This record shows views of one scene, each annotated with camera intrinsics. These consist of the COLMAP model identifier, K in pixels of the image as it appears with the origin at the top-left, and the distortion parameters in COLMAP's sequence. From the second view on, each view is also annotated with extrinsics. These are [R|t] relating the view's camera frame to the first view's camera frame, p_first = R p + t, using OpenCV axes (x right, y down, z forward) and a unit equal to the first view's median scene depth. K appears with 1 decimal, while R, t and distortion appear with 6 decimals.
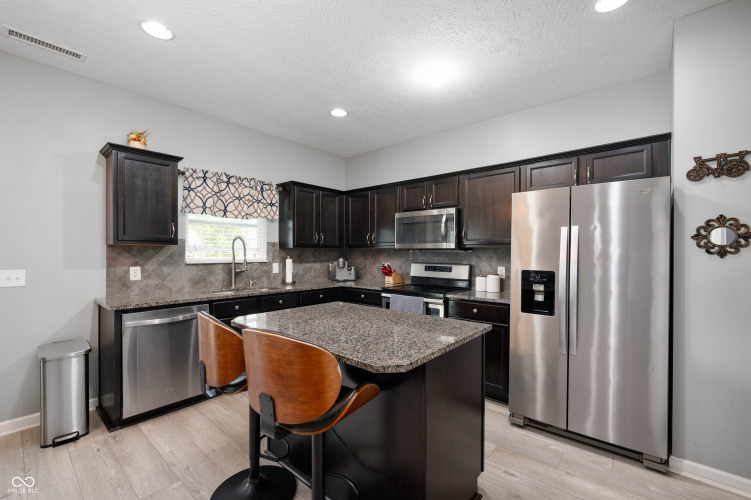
lens RADIAL K [[318.5, 0, 377.6], [0, 318.5, 256.5], [0, 0, 1]] dist [-0.001987, -0.000112]
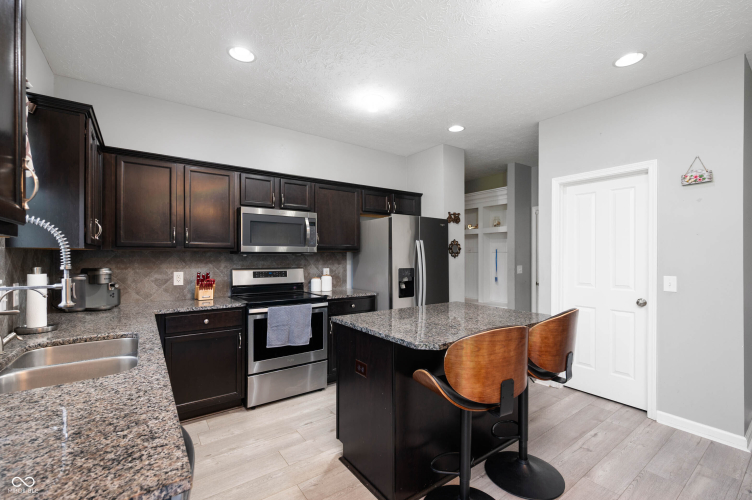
lens RADIAL K [[327.7, 0, 379.5], [0, 327.7, 255.1], [0, 0, 1]] dist [0.001723, 0.000277]
pose [[0.223703, -0.002623, 0.974654, -0.727710], [0.012348, 0.999924, -0.000143, -0.013233], [-0.974579, 0.012067, 0.223718, 0.548421]]
